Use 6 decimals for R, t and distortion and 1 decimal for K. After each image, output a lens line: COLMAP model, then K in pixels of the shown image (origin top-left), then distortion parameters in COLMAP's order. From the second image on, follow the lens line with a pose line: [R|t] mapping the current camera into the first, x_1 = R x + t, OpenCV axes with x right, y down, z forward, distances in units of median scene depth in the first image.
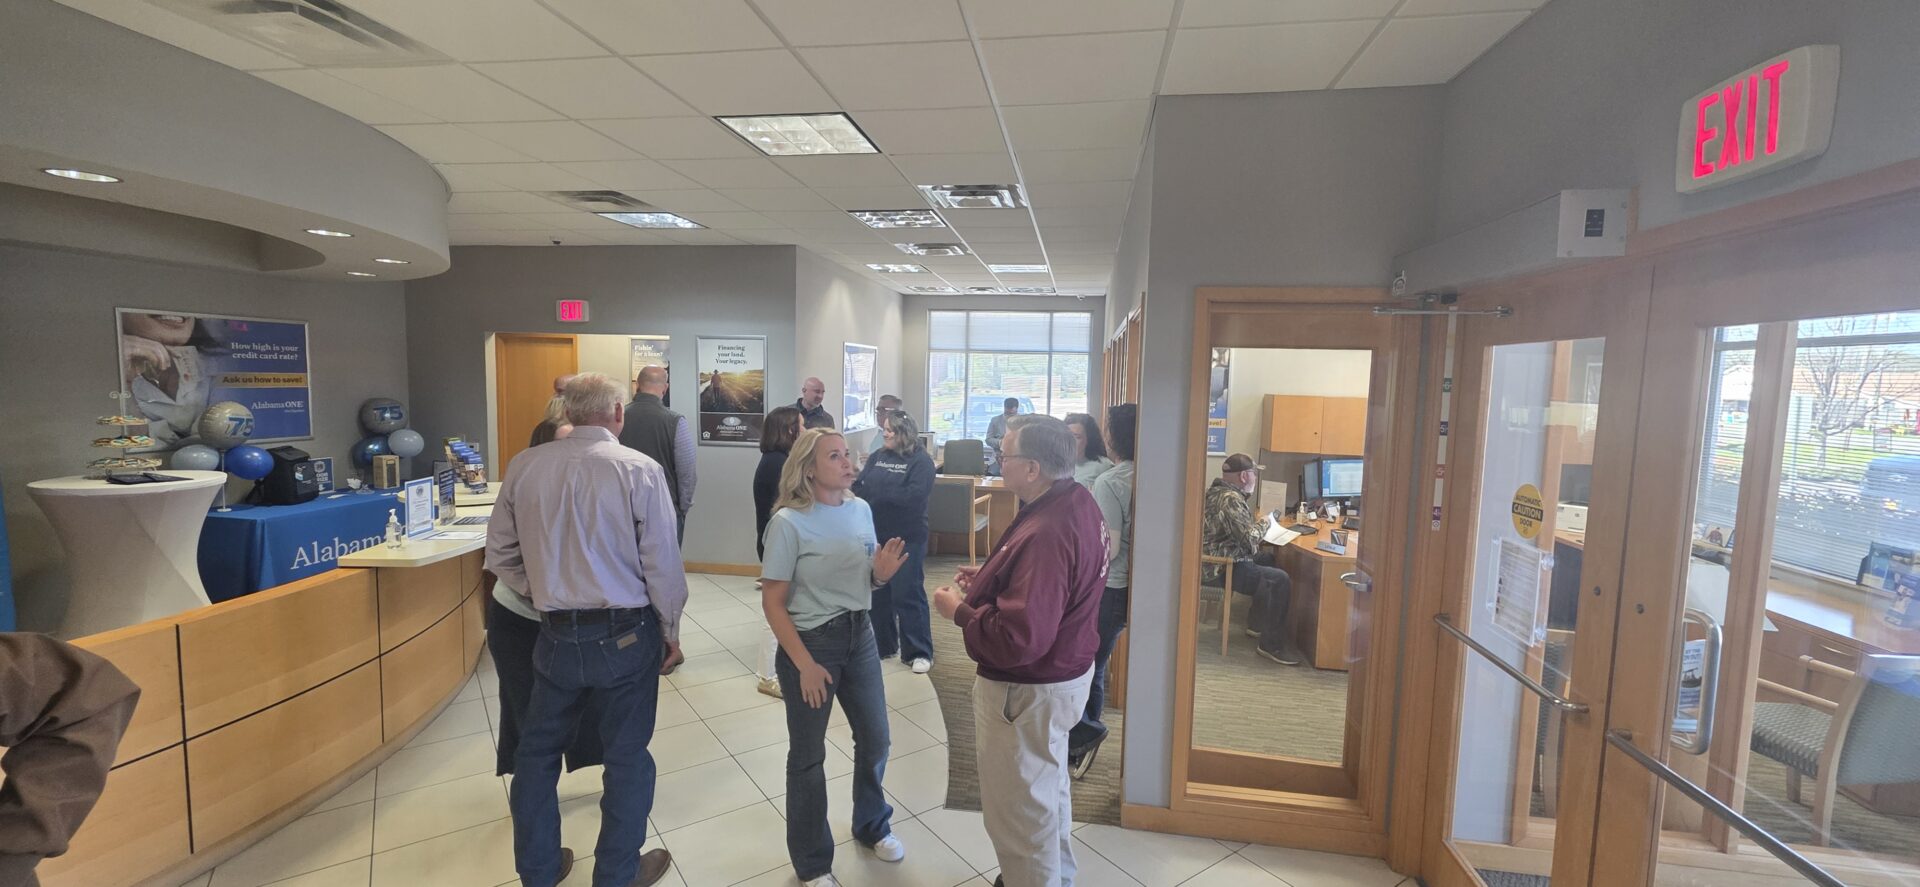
lens RADIAL K [[770.9, 0, 971.0], [0, 770.9, 443.1], [0, 0, 1]] dist [0.000649, -0.000208]
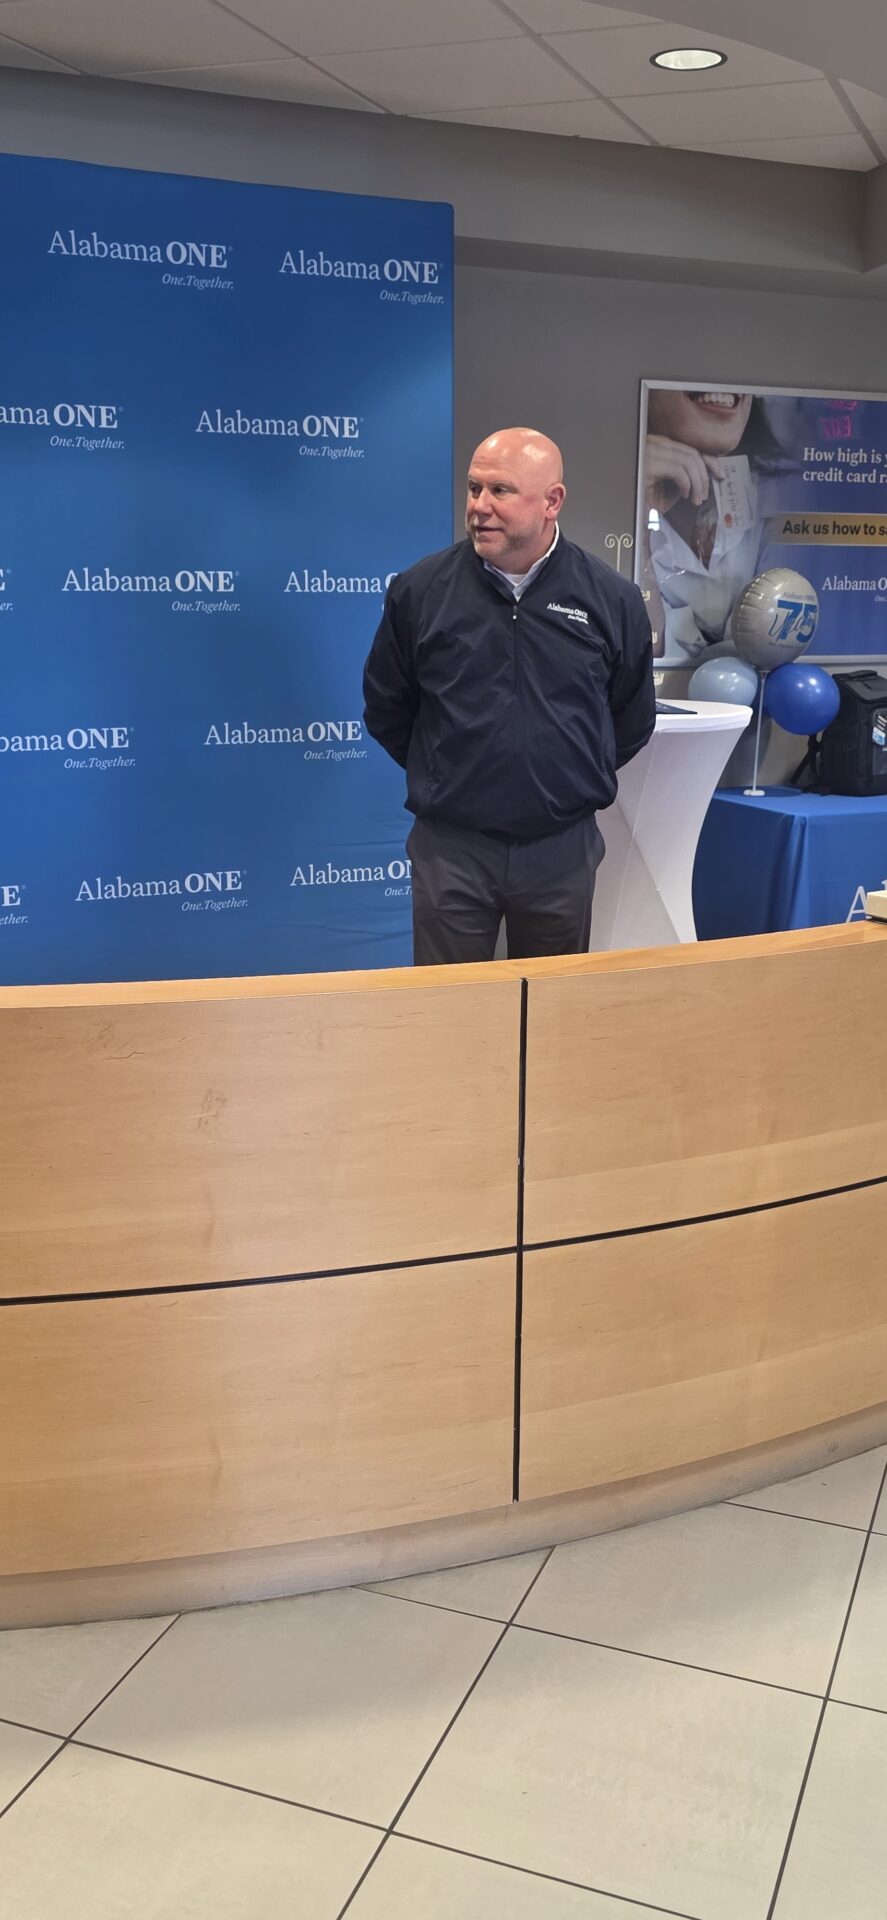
lens RADIAL K [[1746.3, 0, 441.2], [0, 1746.3, 970.6], [0, 0, 1]] dist [0.062585, -0.016117]
pose [[0.542771, 0.165983, -0.823316, -0.119322], [-0.069677, 0.985797, 0.152805, 0.038774], [0.836985, -0.025572, 0.546628, 0.195819]]
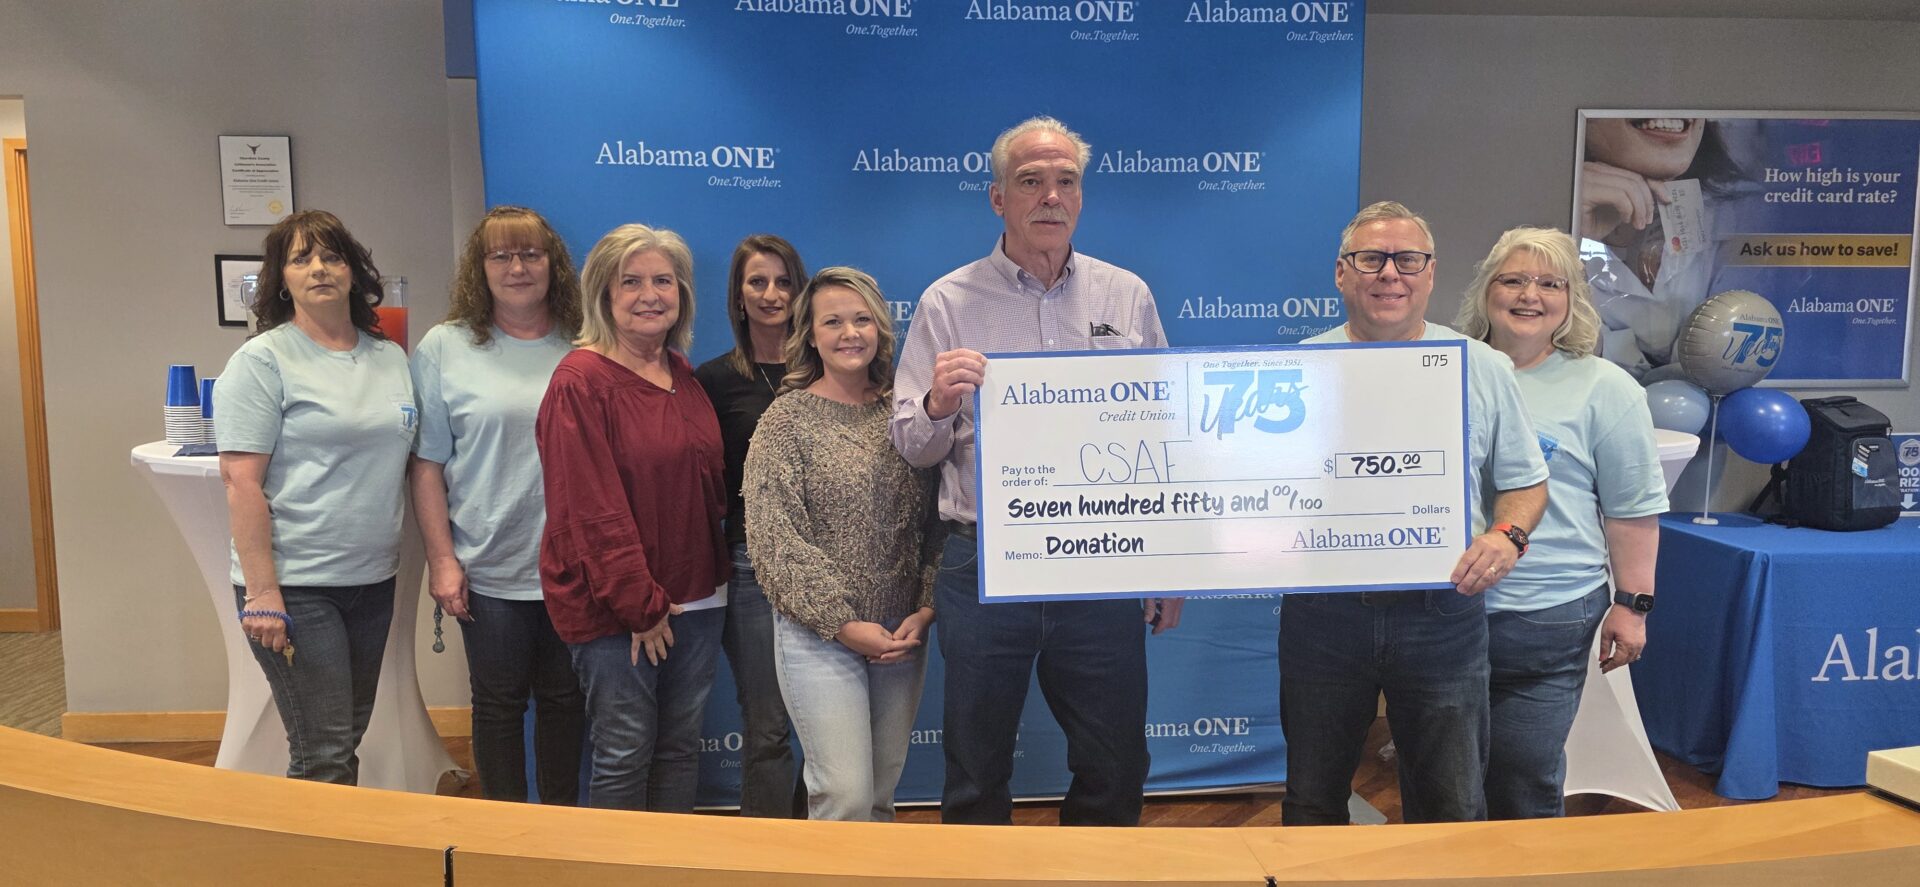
lens RADIAL K [[1287.4, 0, 962.2], [0, 1287.4, 450.6], [0, 0, 1]] dist [0.061906, -0.053372]
pose [[0.221134, 0.082259, -0.971768, -0.274700], [-0.079122, 0.994665, 0.066192, 0.024997], [0.972029, 0.062250, 0.226463, 0.348597]]
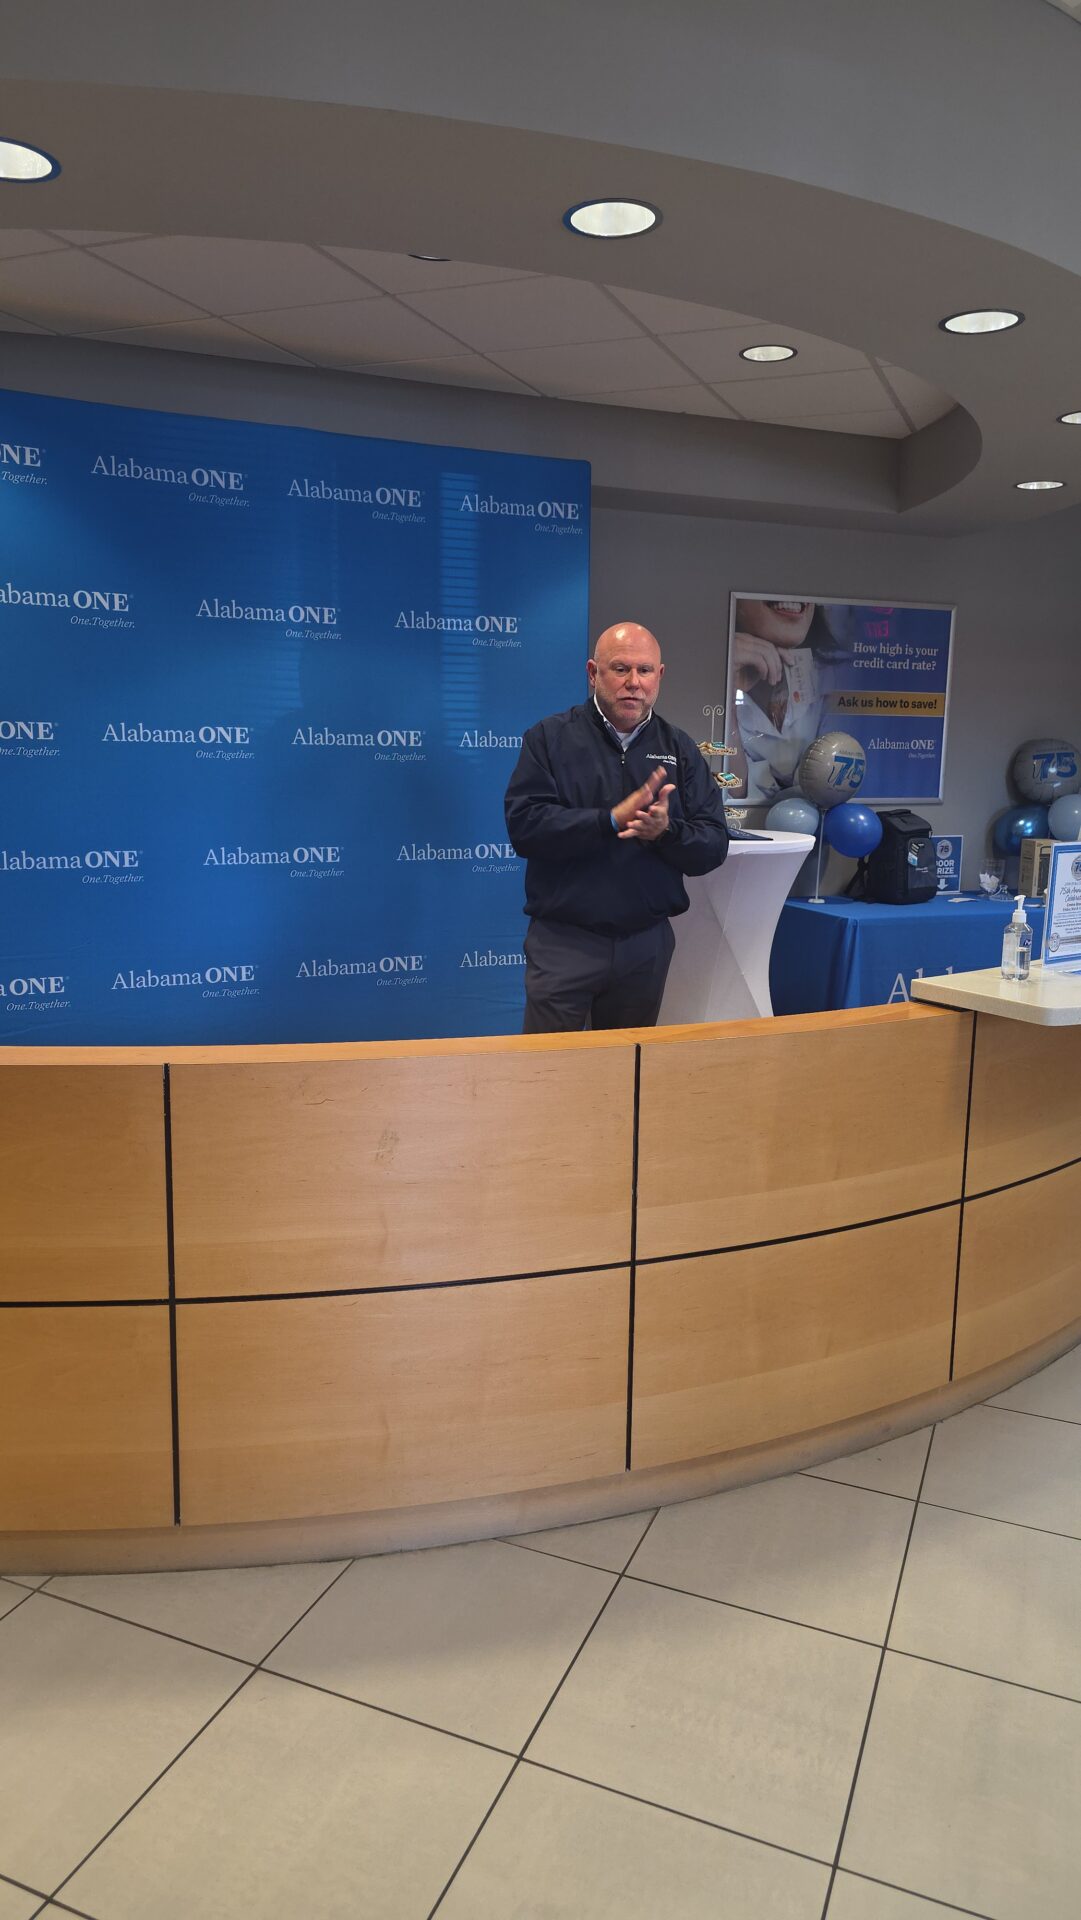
lens RADIAL K [[1296.2, 0, 532.3], [0, 1296.2, 952.7], [0, 0, 1]] dist [0.052413, -0.003296]
pose [[0.511467, 0.121849, -0.850620, -0.141944], [-0.077698, 0.992398, 0.095439, 0.041213], [0.855783, 0.017277, 0.517046, 0.212839]]
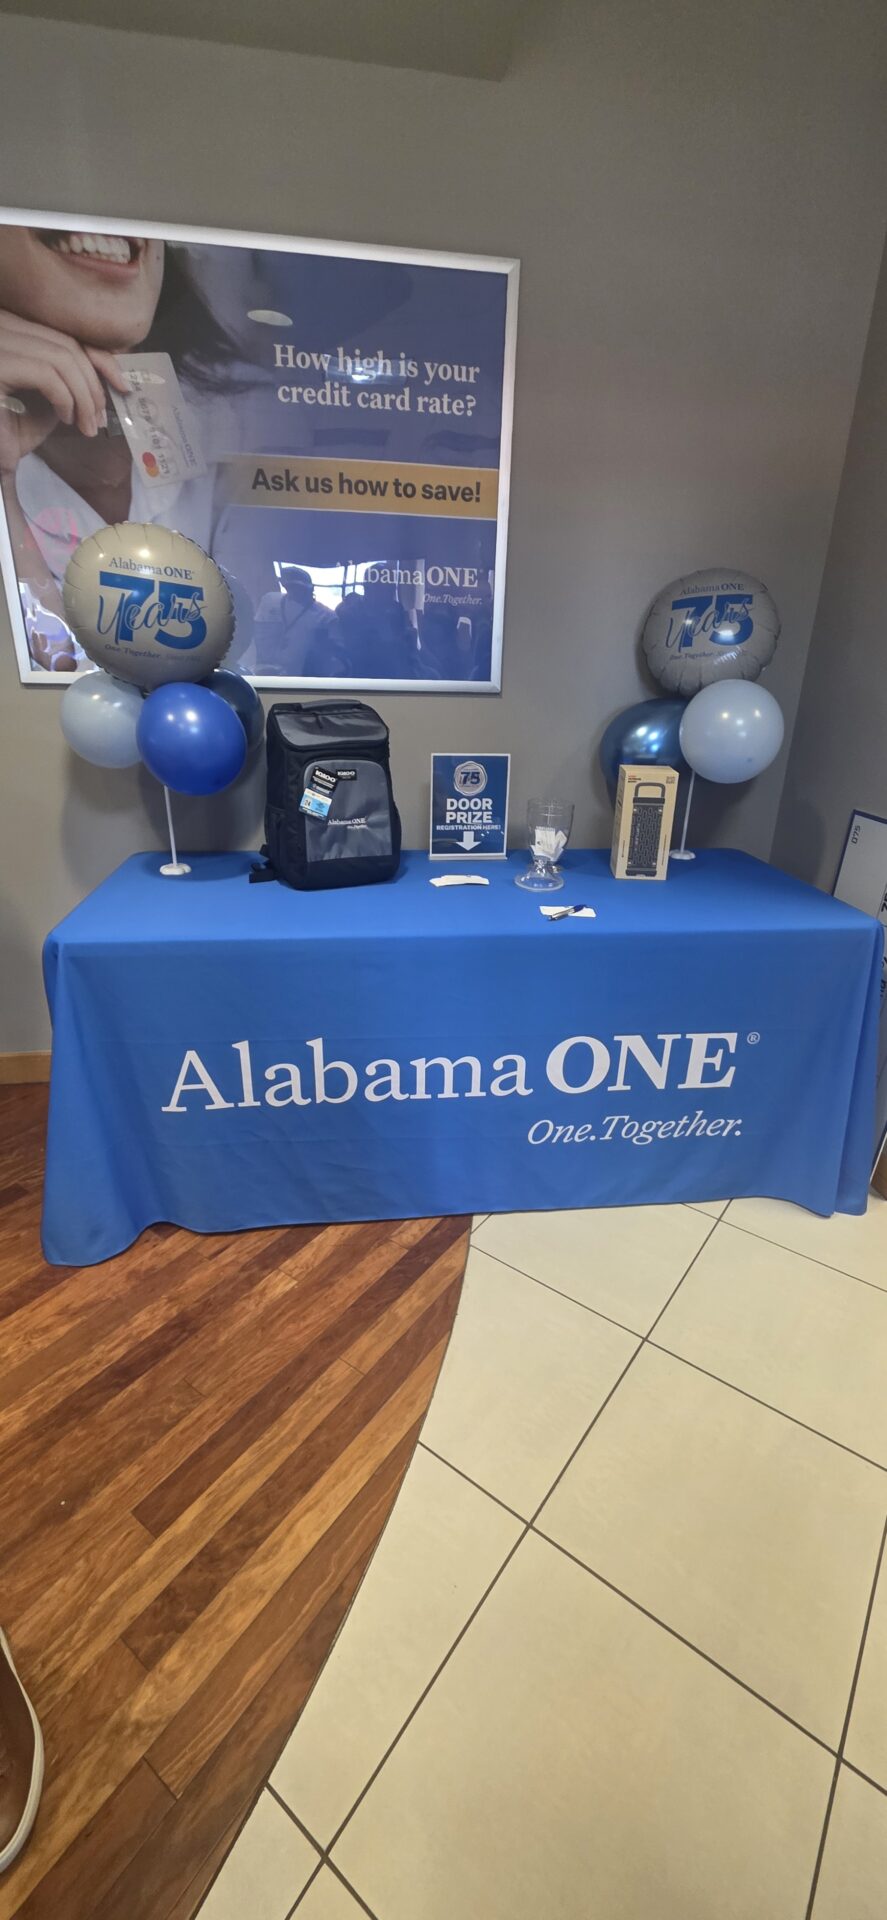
lens RADIAL K [[770.9, 0, 443.0], [0, 770.9, 969.4], [0, 0, 1]] dist [0.000649, -0.000208]
pose [[0.294452, 0.343238, -0.891900, -0.556088], [-0.099560, 0.939215, 0.328577, -0.000400], [0.950466, -0.007952, 0.310726, 0.943613]]
